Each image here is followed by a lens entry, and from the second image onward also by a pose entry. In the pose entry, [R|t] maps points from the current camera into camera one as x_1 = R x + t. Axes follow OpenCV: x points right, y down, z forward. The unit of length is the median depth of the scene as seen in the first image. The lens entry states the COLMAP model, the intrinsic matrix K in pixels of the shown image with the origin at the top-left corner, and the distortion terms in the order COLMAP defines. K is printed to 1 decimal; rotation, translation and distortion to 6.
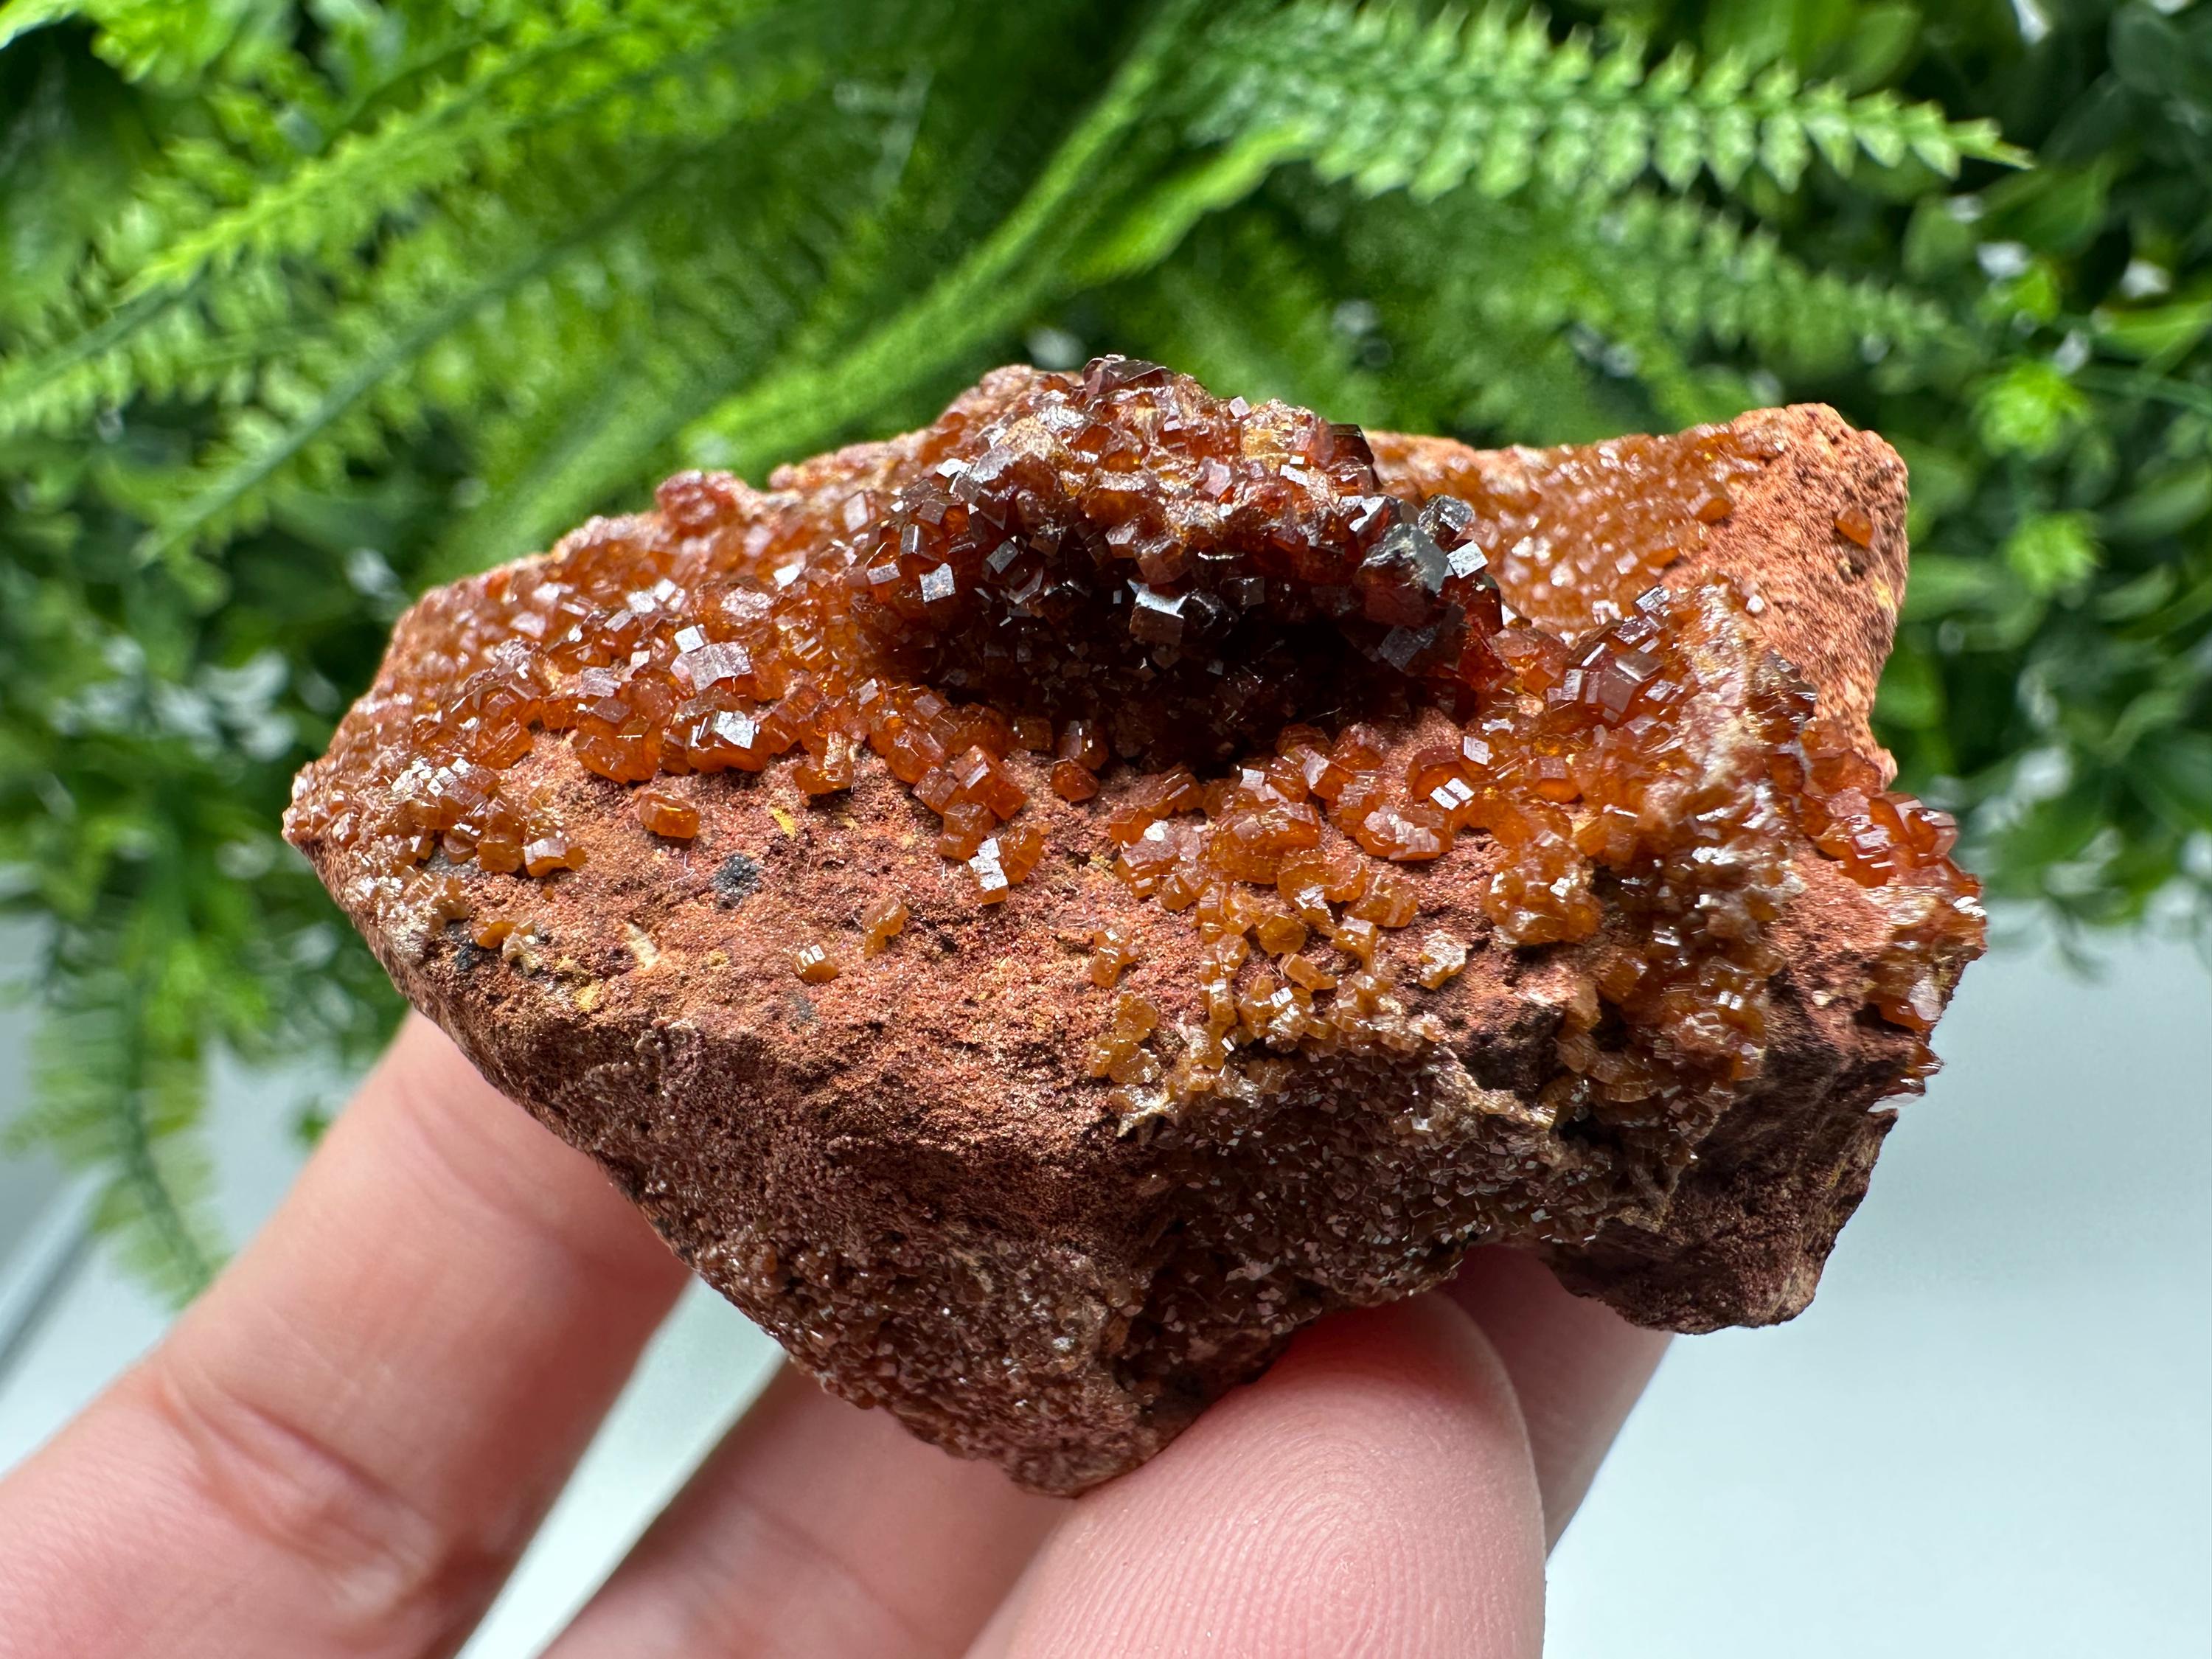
lens RADIAL K [[1735.0, 0, 1109.1], [0, 1735.0, 864.7], [0, 0, 1]] dist [0.000245, 0.013540]
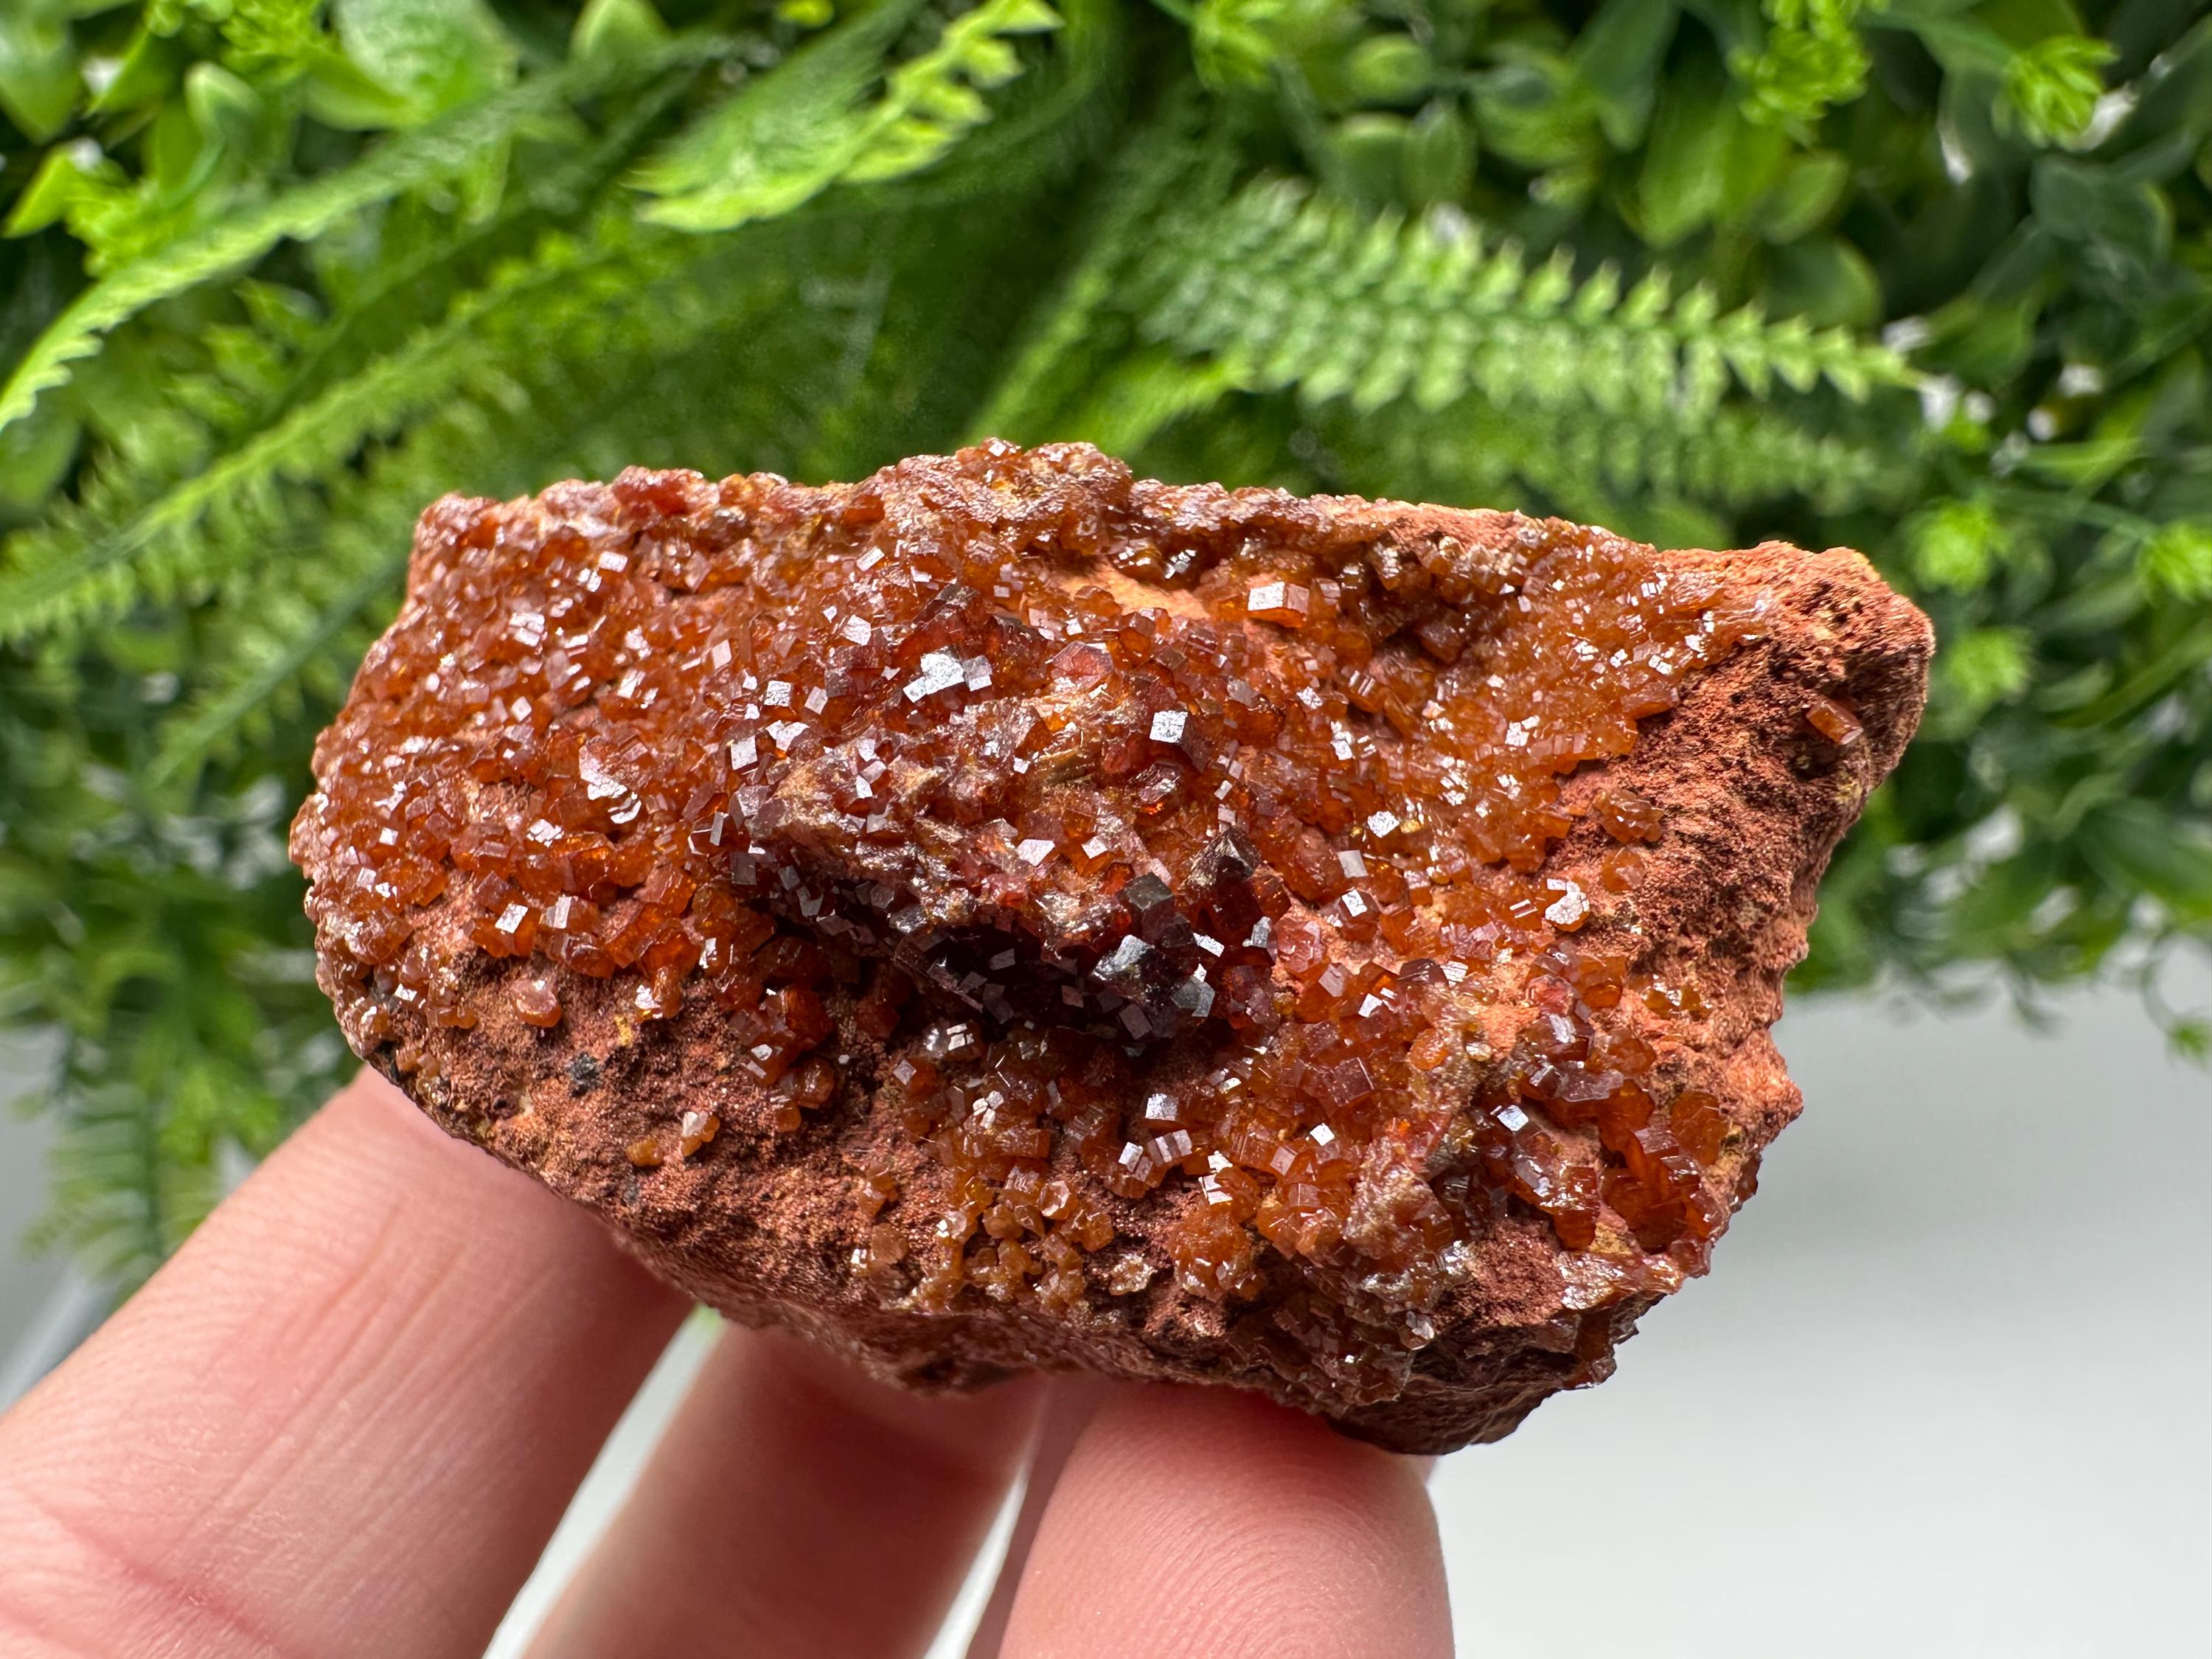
lens RADIAL K [[1747.3, 0, 1100.0], [0, 1747.3, 879.6], [0, 0, 1]] dist [-0.001961, 0.013025]
pose [[0.999673, -0.025581, 0.000380, 0.011490], [0.025560, 0.999283, 0.027918, -0.114085], [-0.001094, -0.027899, 0.999610, -0.053183]]
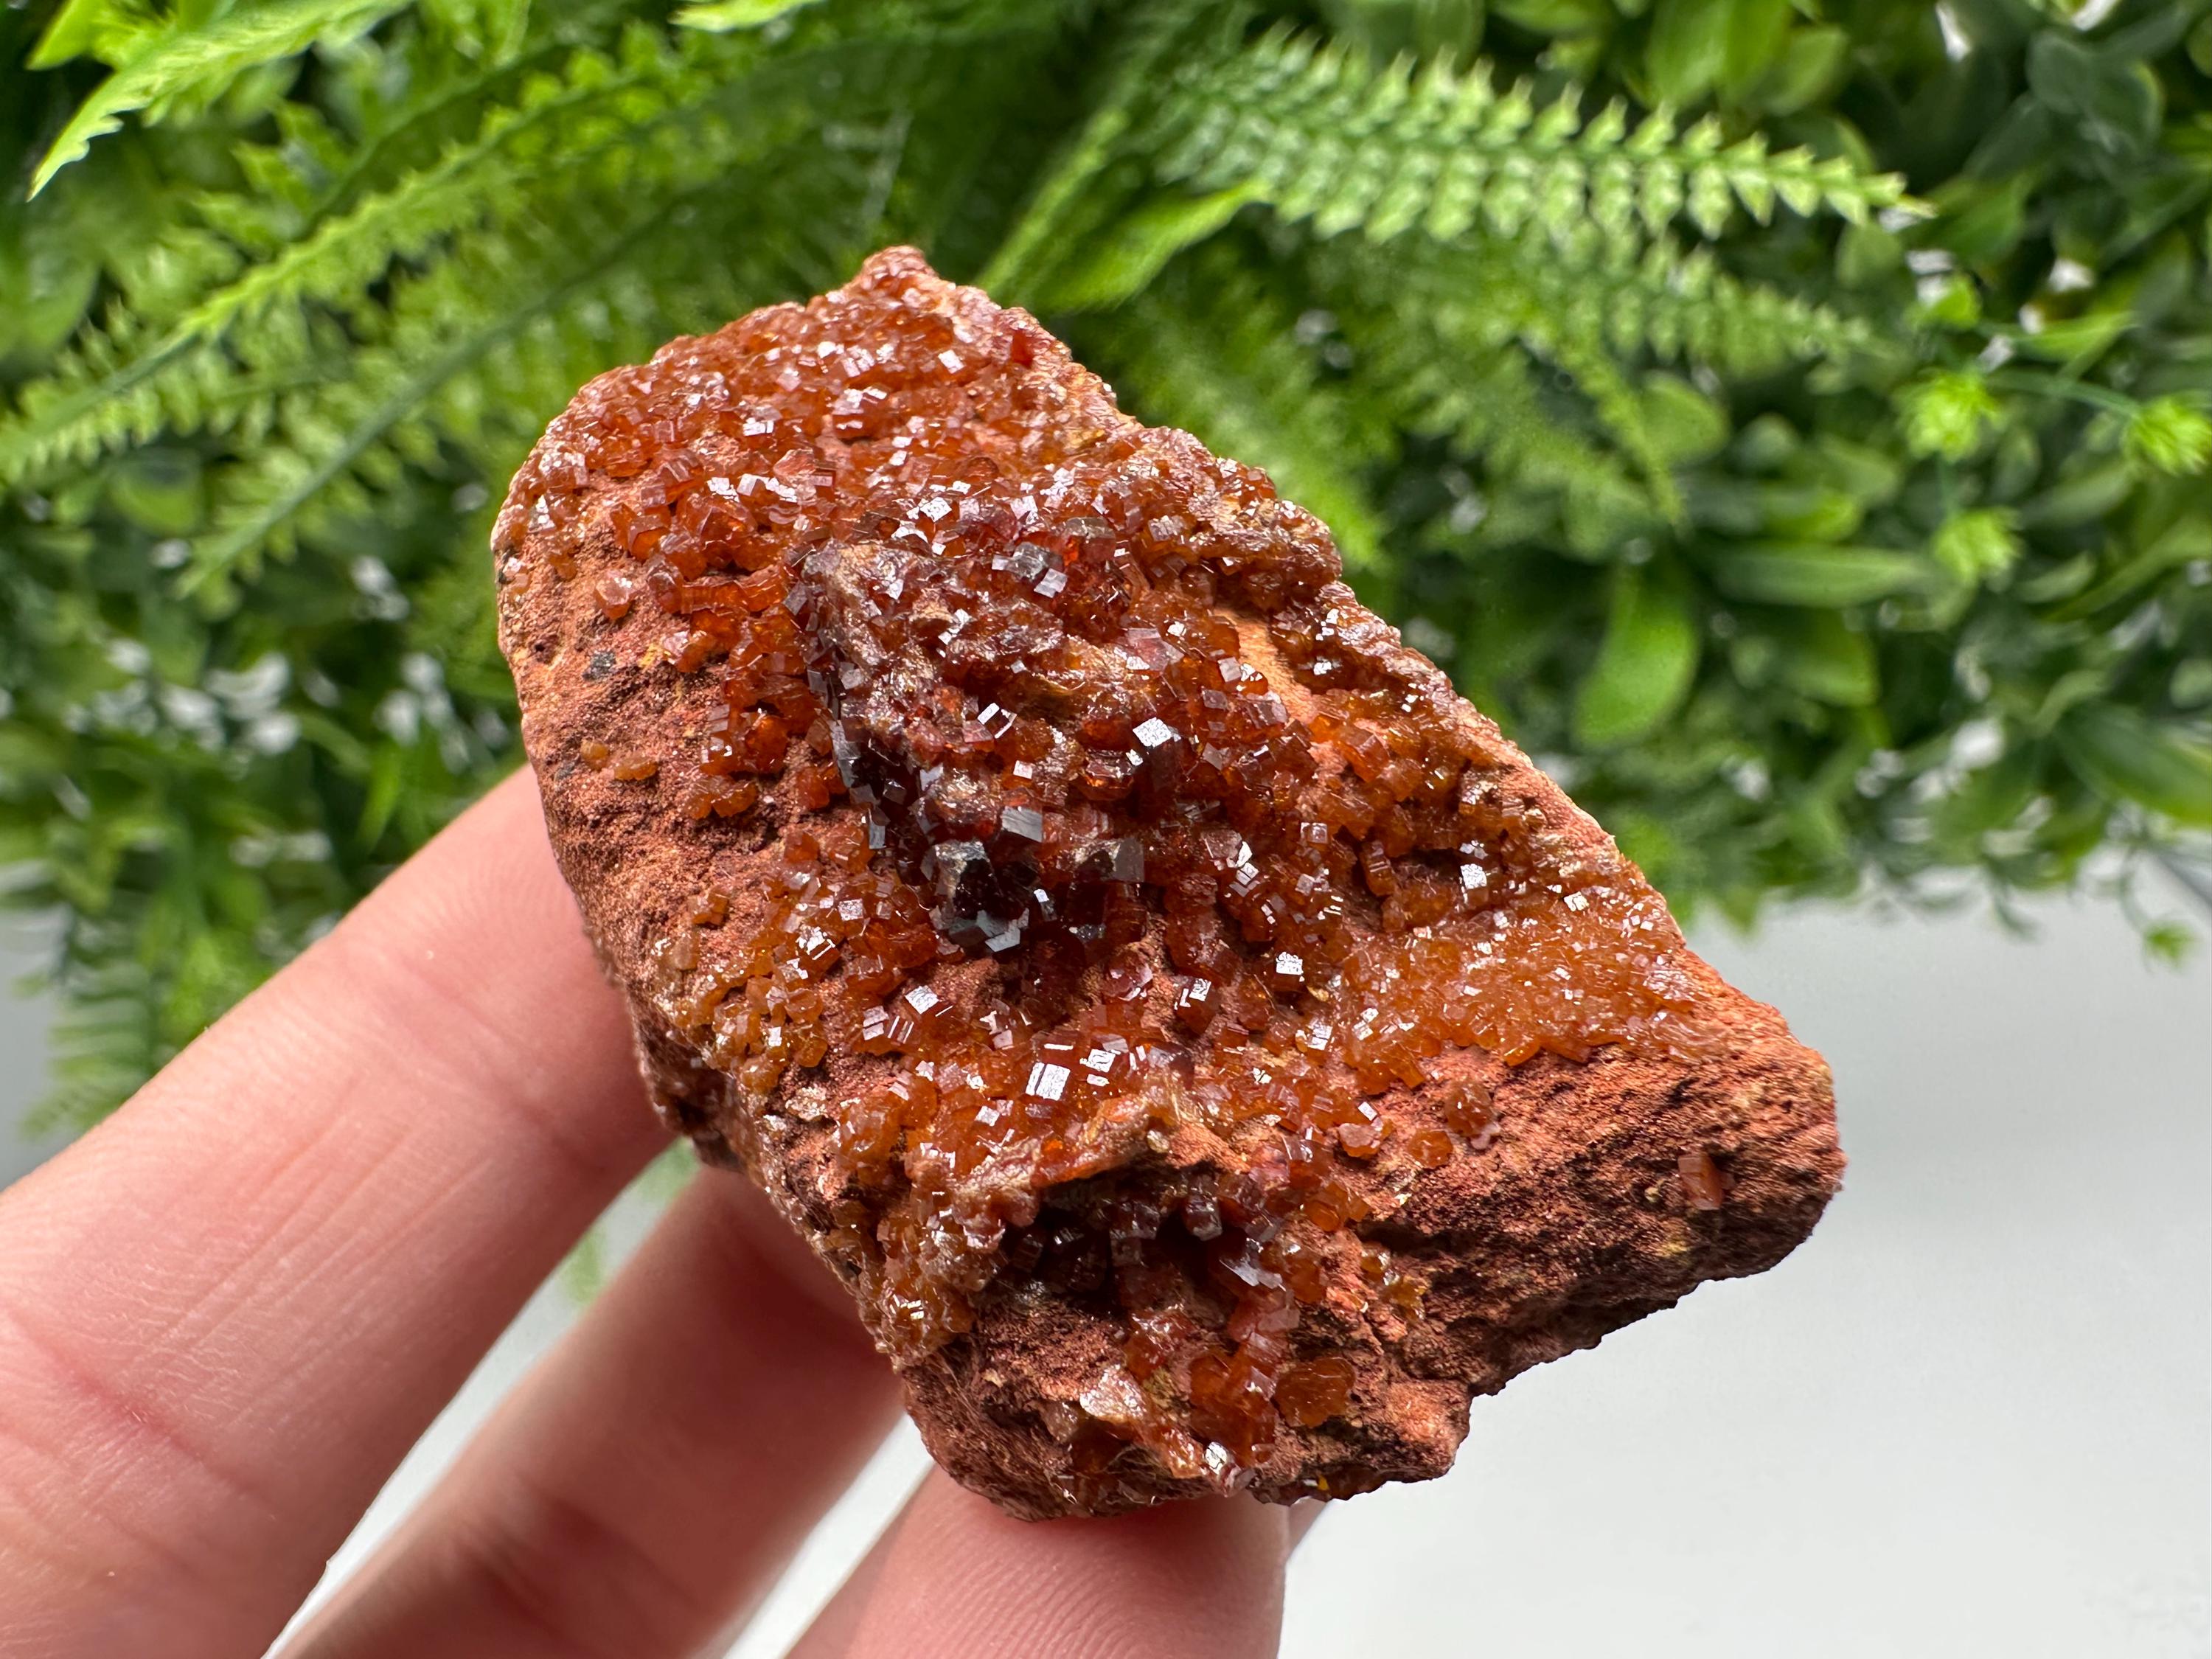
lens RADIAL K [[1747.3, 0, 1100.0], [0, 1747.3, 879.6], [0, 0, 1]] dist [-0.001961, 0.013025]
pose [[0.999835, -0.013882, 0.011731, -0.006946], [0.013438, 0.999223, 0.037046, -0.027564], [-0.012236, -0.036882, 0.999245, -0.077029]]
